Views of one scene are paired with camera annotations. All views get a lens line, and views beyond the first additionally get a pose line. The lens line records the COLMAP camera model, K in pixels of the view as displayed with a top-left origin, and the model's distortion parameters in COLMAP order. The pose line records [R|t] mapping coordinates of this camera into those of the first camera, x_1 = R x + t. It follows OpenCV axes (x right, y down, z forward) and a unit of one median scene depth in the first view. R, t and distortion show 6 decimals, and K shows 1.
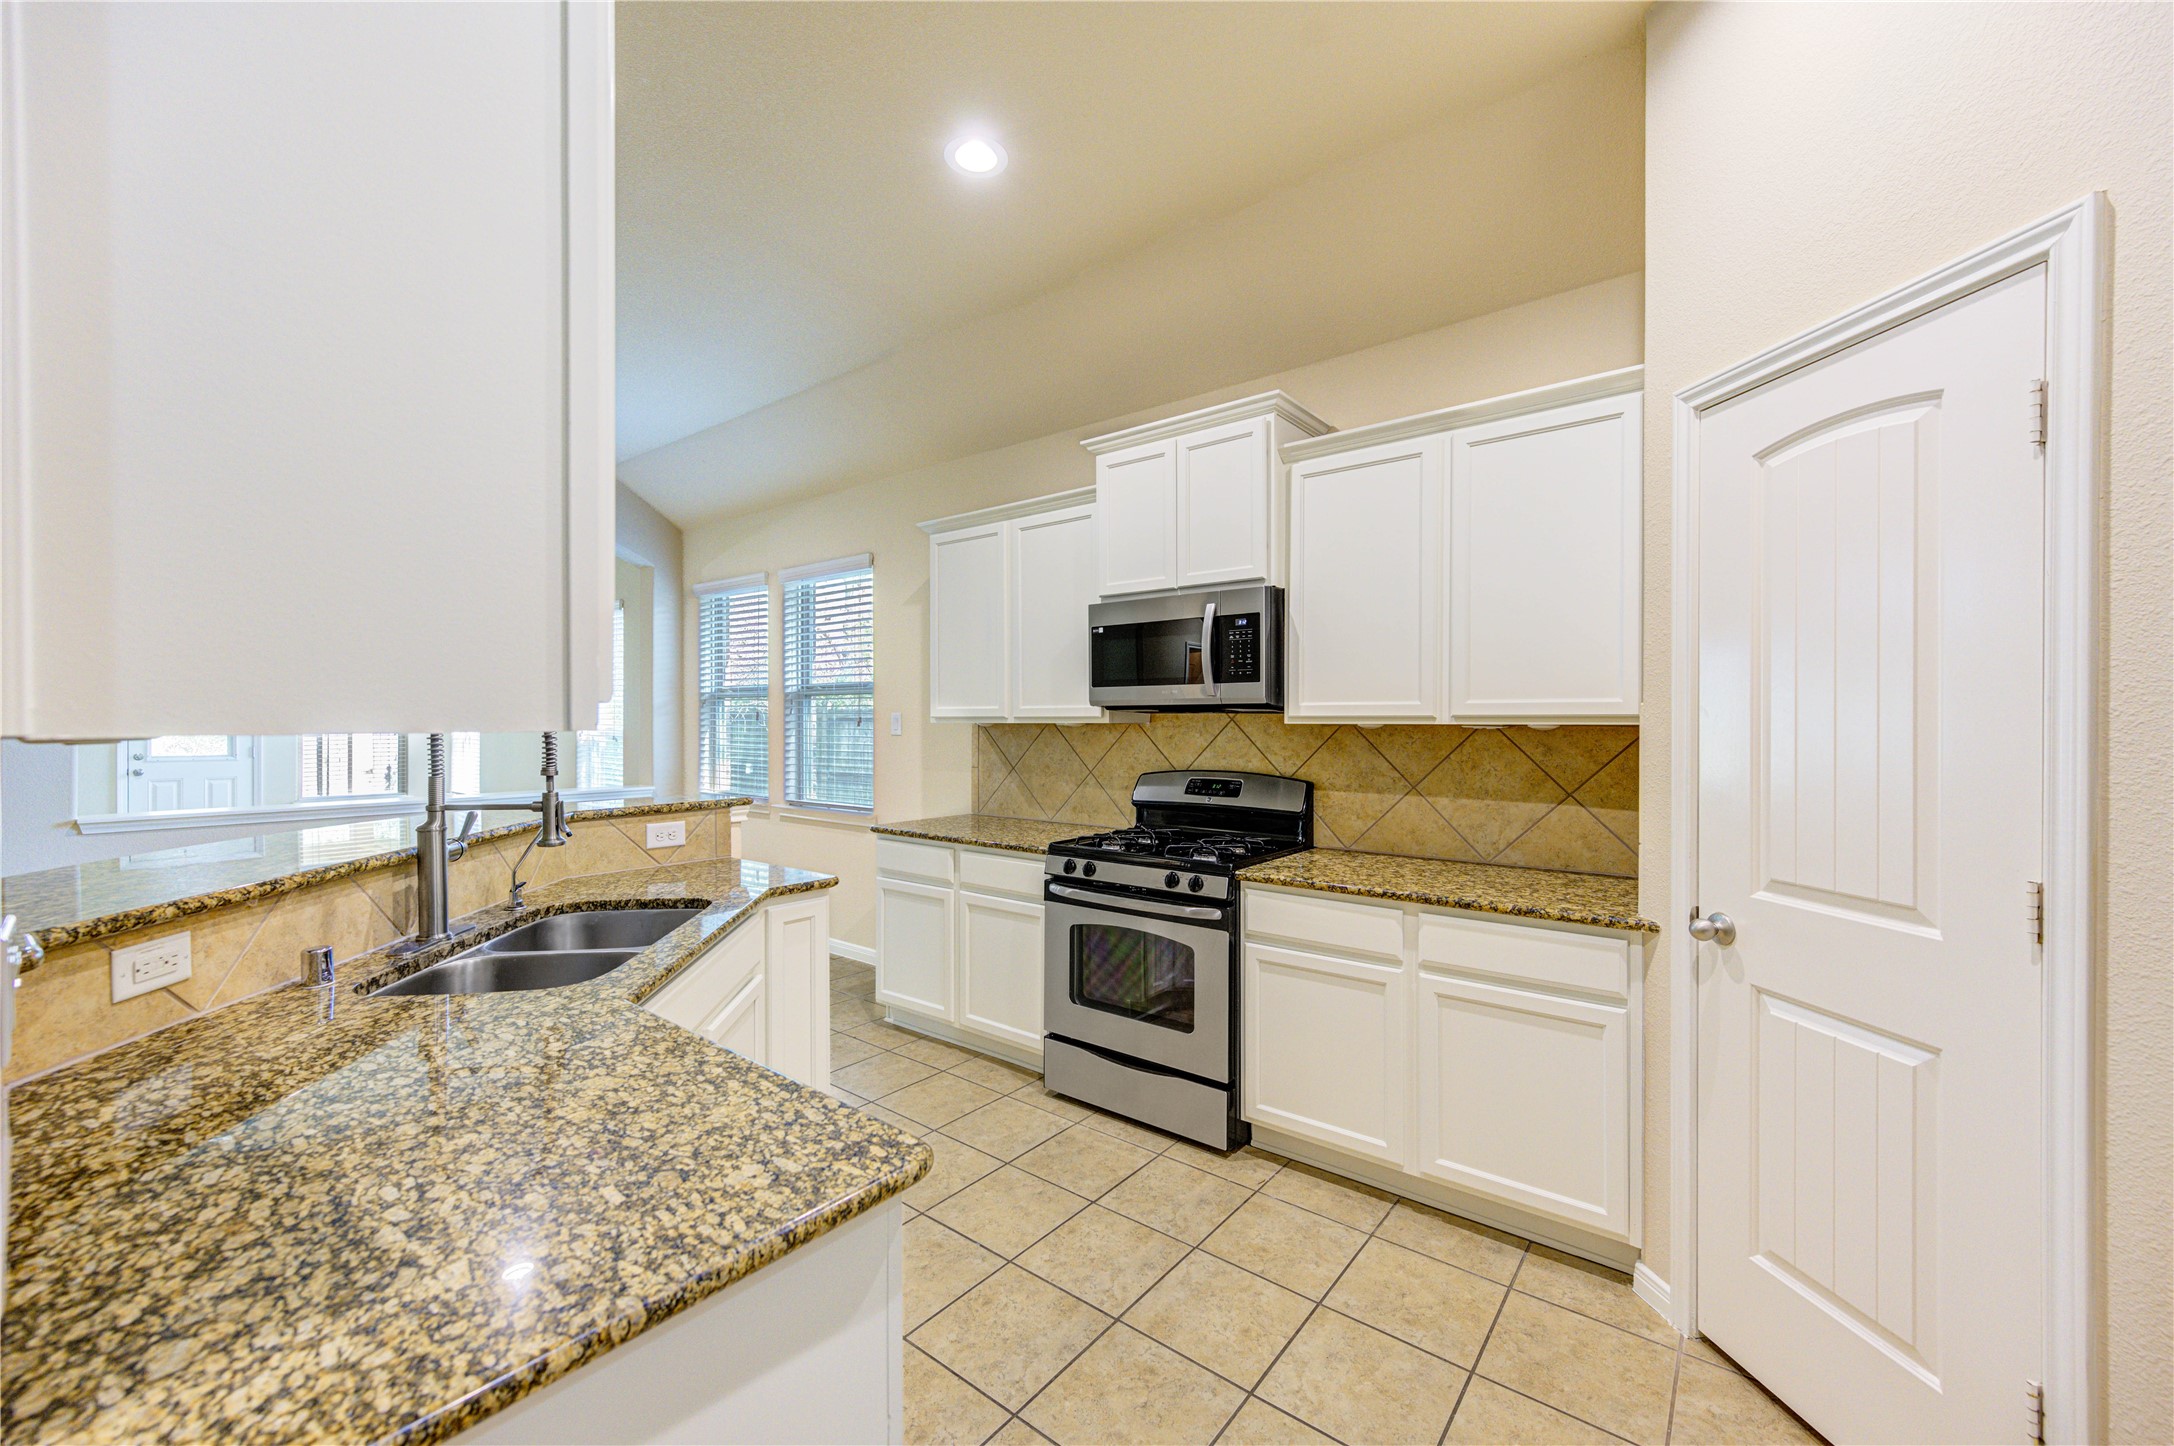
lens RADIAL K [[855.7, 0, 1082.9], [0, 855.7, 717.6], [0, 0, 1]] dist [0.008109, 0.000703]
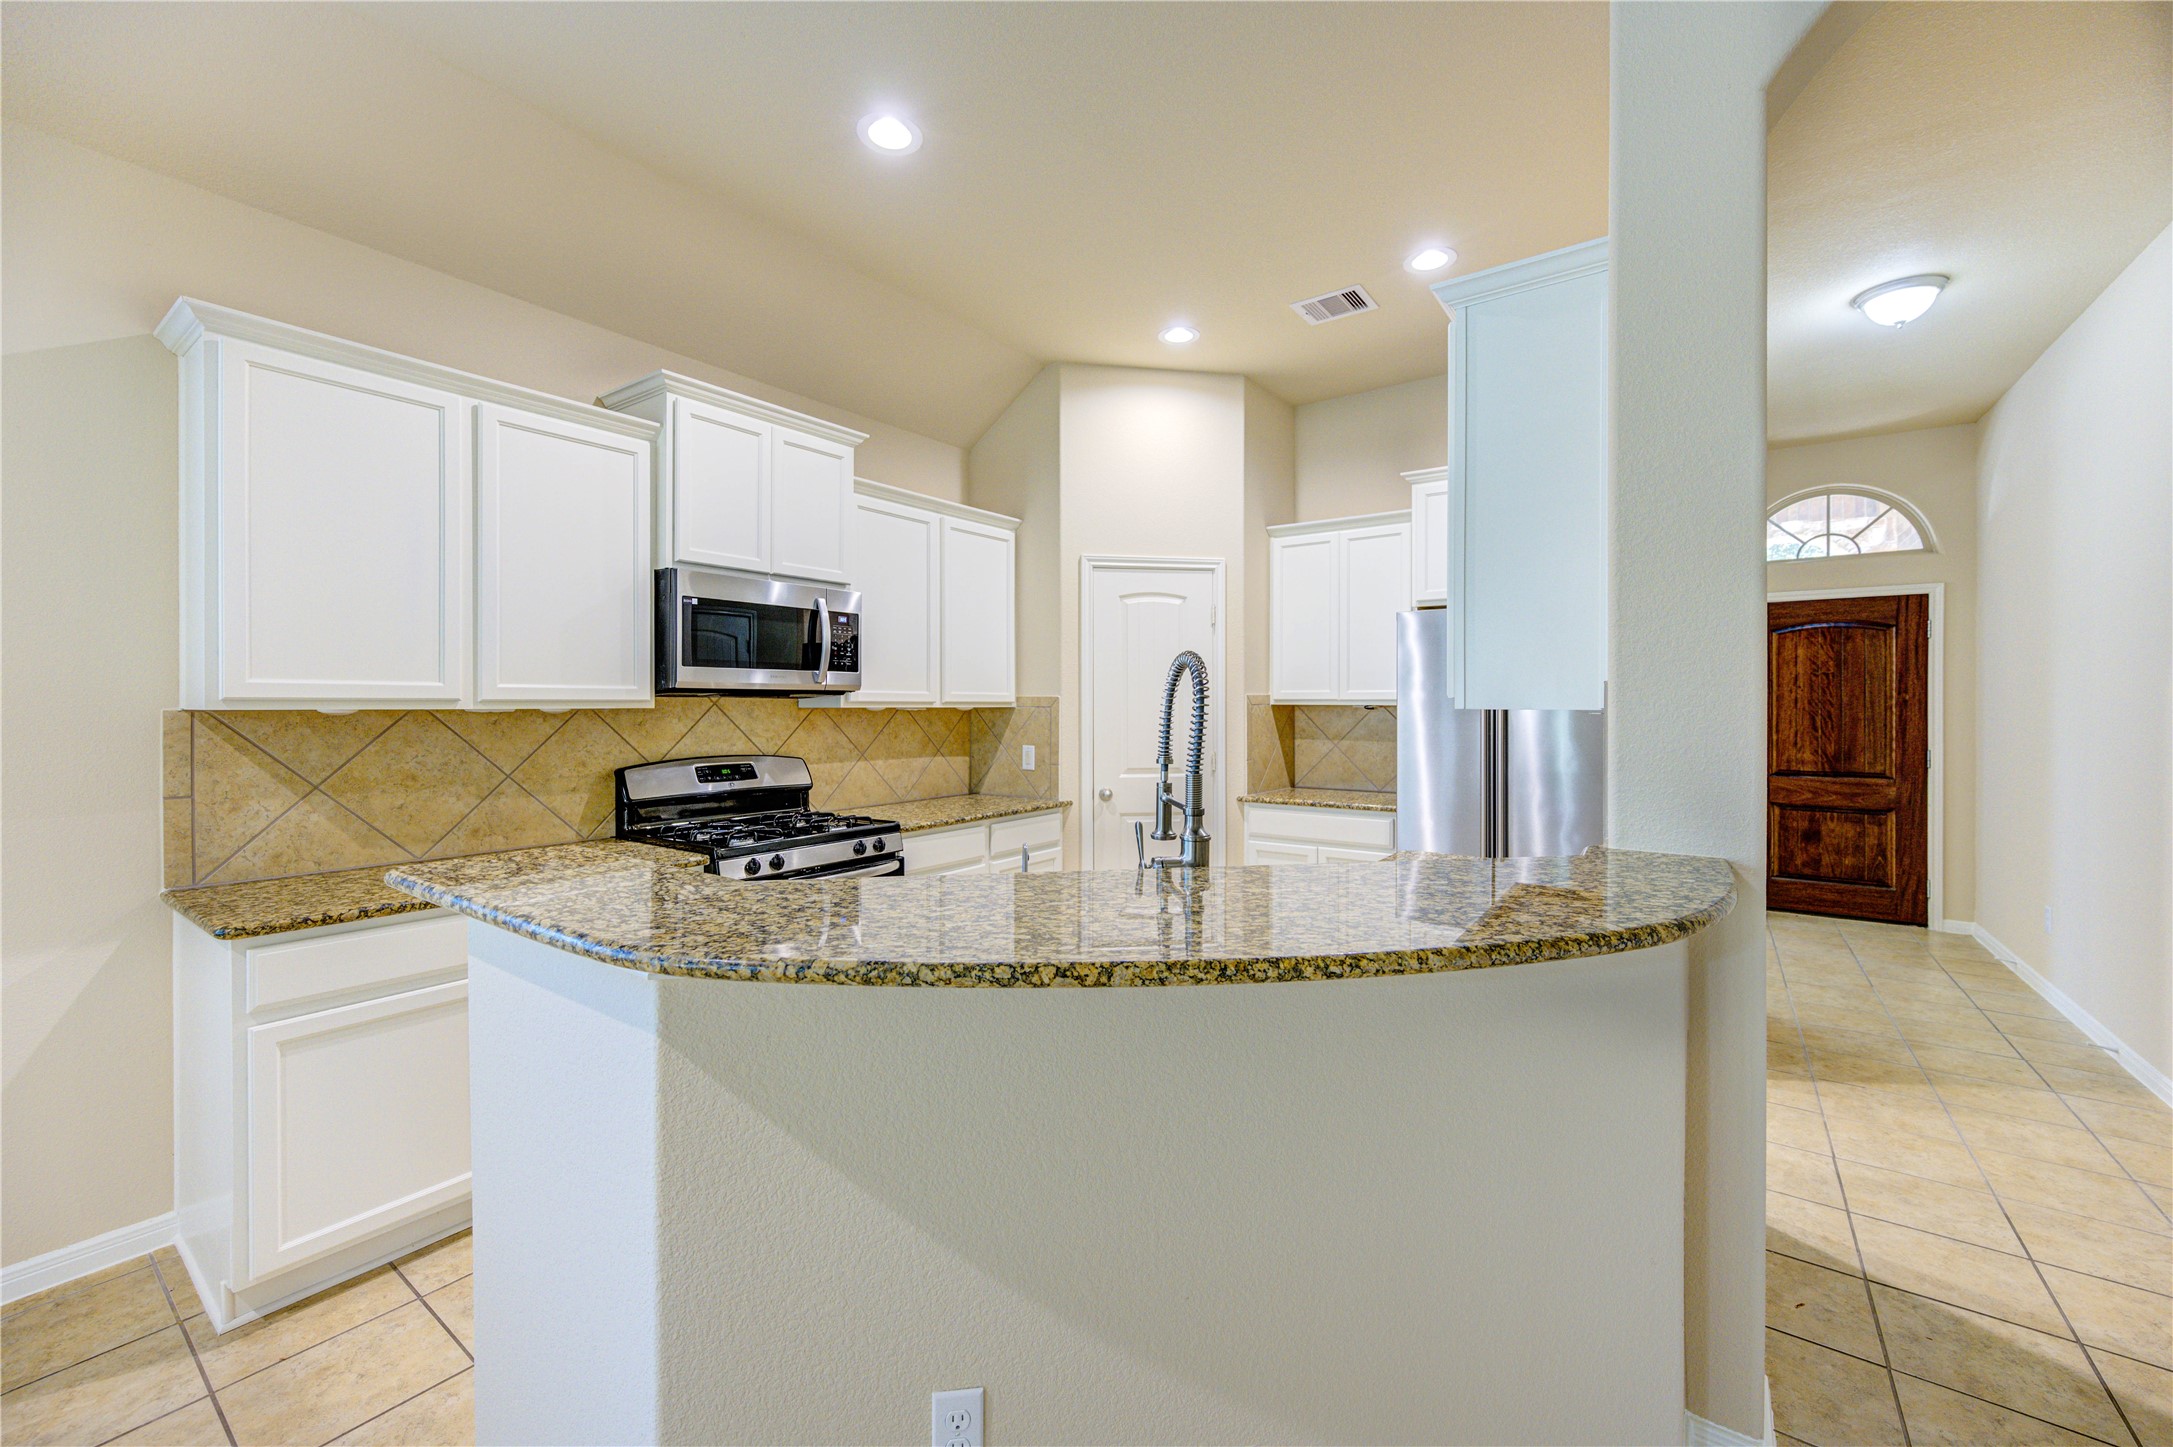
lens RADIAL K [[859.4, 0, 1107.1], [0, 859.4, 709.4], [0, 0, 1]] dist [-0.002528, -0.000999]
pose [[-0.066752, -0.006340, 0.997749, -0.947952], [-0.004495, 0.999972, 0.006053, 0.000875], [-0.997759, -0.004081, -0.066778, 0.689490]]
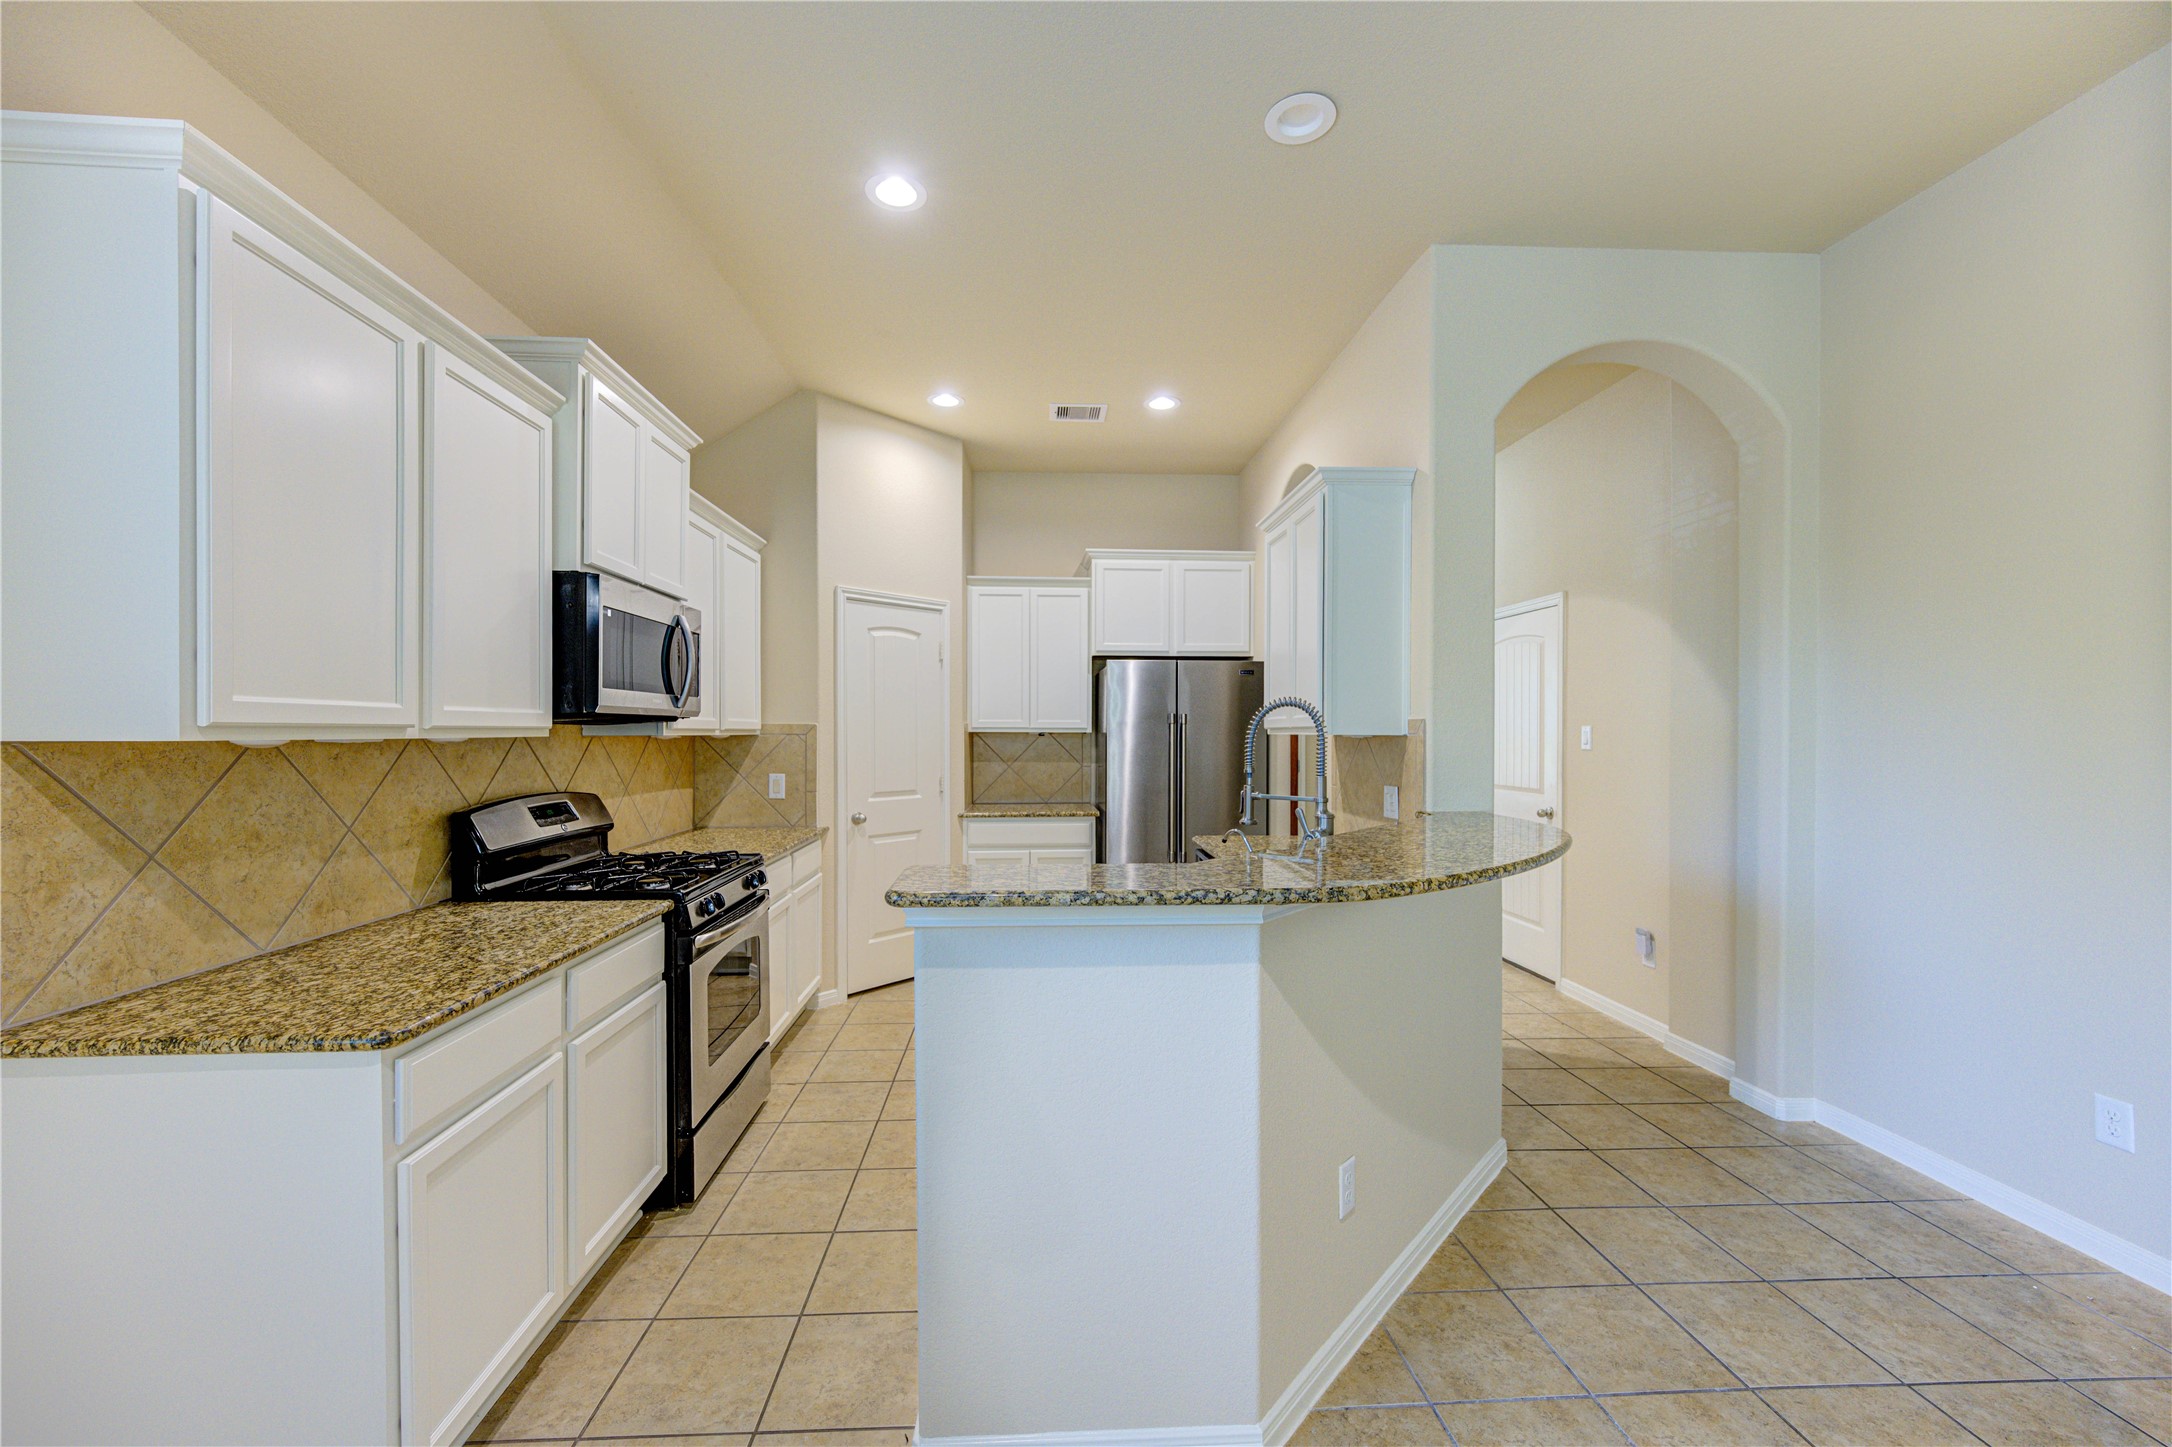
lens RADIAL K [[859.0, 0, 1082.1], [0, 859.0, 736.3], [0, 0, 1]] dist [-0.002528, -0.000999]
pose [[-0.675021, -0.003973, 0.737787, -0.881693], [-0.002759, 0.999992, 0.002860, 0.003702], [-0.737793, -0.000105, -0.675027, 1.297959]]
